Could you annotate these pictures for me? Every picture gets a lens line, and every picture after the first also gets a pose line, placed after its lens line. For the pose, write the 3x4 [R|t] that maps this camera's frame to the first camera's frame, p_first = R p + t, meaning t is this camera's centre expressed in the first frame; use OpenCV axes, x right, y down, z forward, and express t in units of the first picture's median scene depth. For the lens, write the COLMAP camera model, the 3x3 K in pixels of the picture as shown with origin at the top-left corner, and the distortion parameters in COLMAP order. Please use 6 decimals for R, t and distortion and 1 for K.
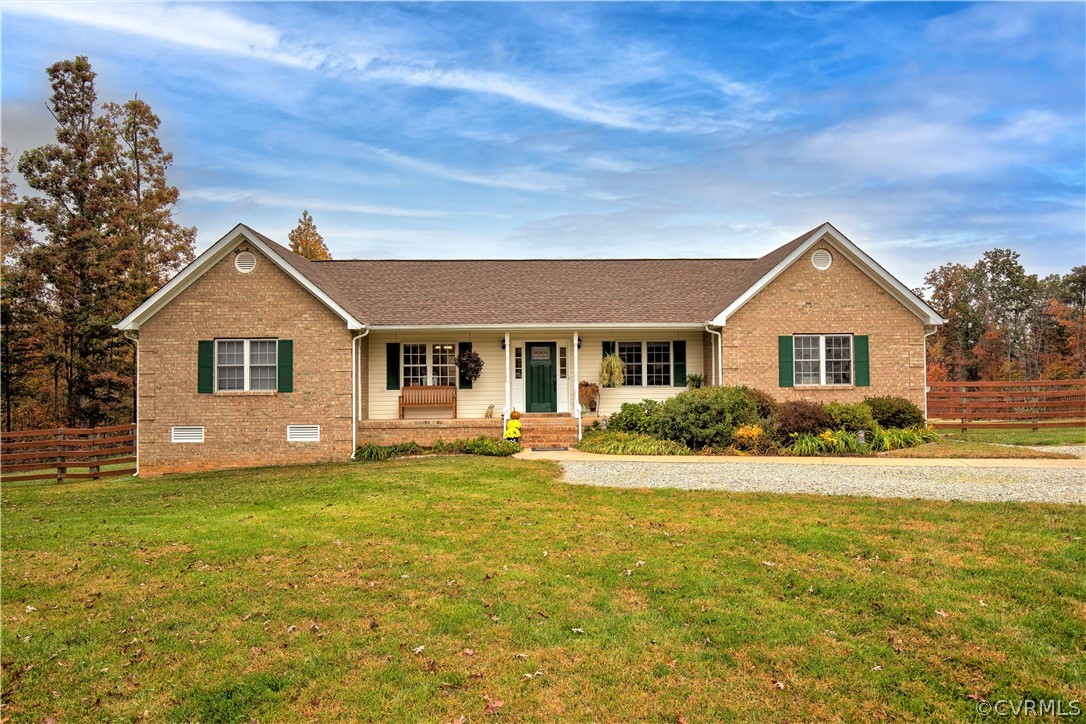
lens RADIAL K [[687.8, 0, 543.0], [0, 687.8, 362.0], [0, 0, 1]] dist [-0.005874, 0.001870]
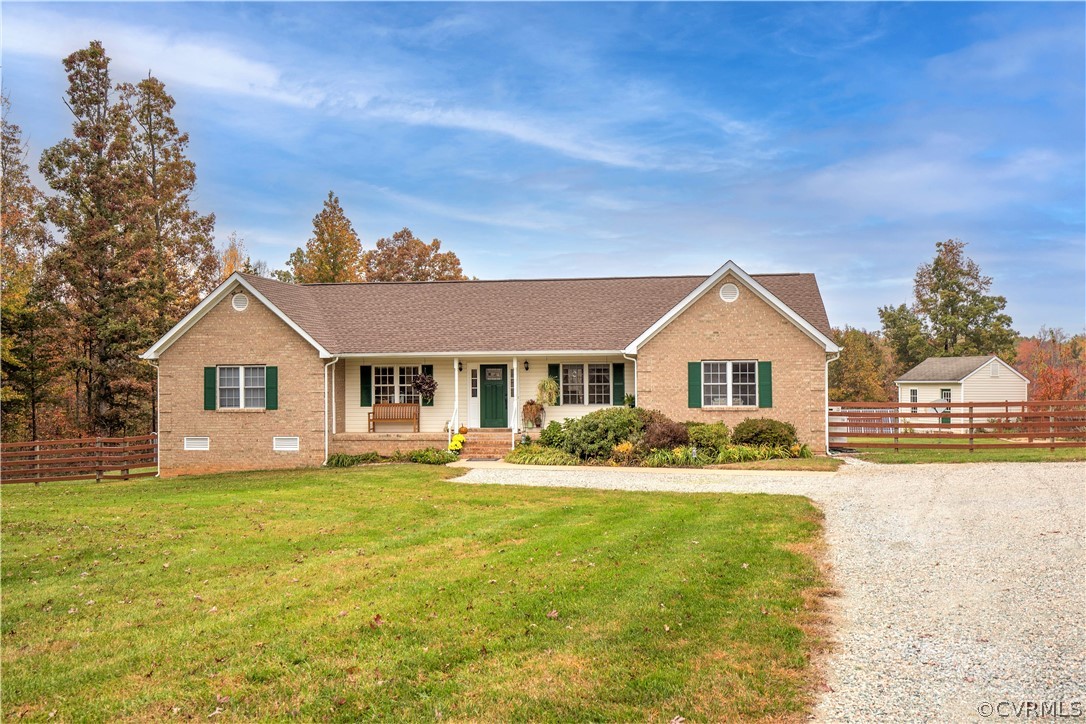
lens RADIAL K [[1031.8, 0, 543.0], [0, 1031.8, 362.0], [0, 0, 1]] dist [0.033571, -0.007120]
pose [[0.984893, -0.000278, -0.173163, 0.390002], [0.003706, 0.999803, 0.019474, -0.069822], [0.173124, -0.019822, 0.984701, -0.673422]]
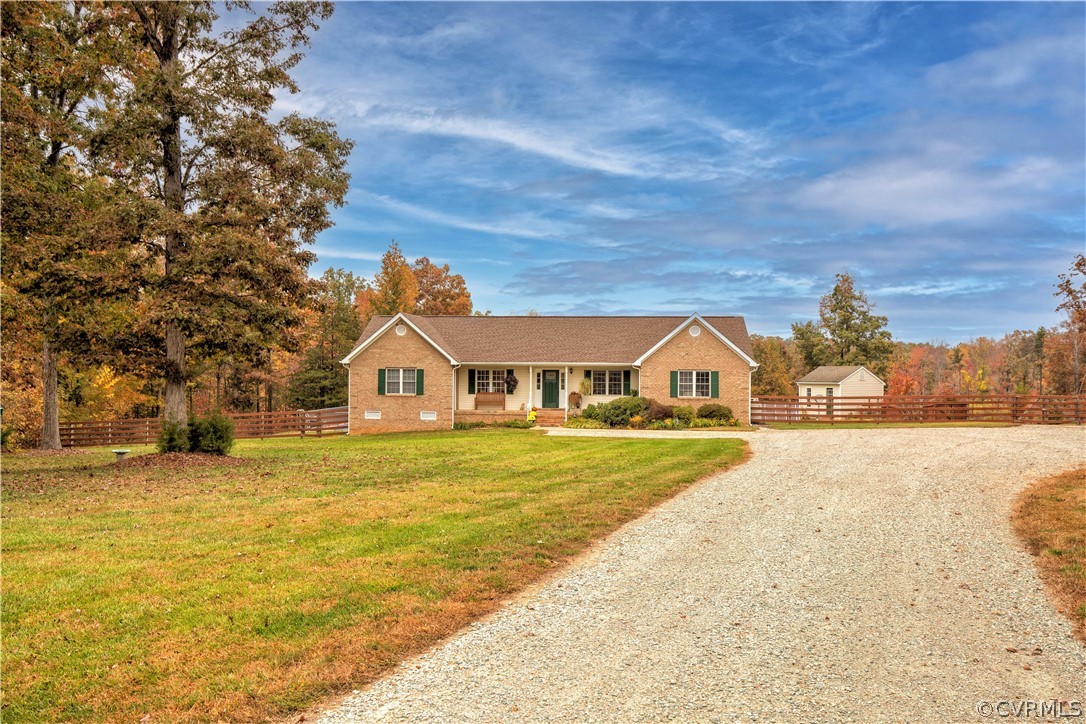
lens RADIAL K [[958.8, 0, 523.7], [0, 958.8, 360.9], [0, 0, 1]] dist [0.004804, 0.001175]
pose [[0.990383, 0.015763, -0.137452, 0.296354], [-0.012645, 0.999643, 0.023529, -0.119759], [0.137774, -0.021565, 0.990229, -1.653805]]
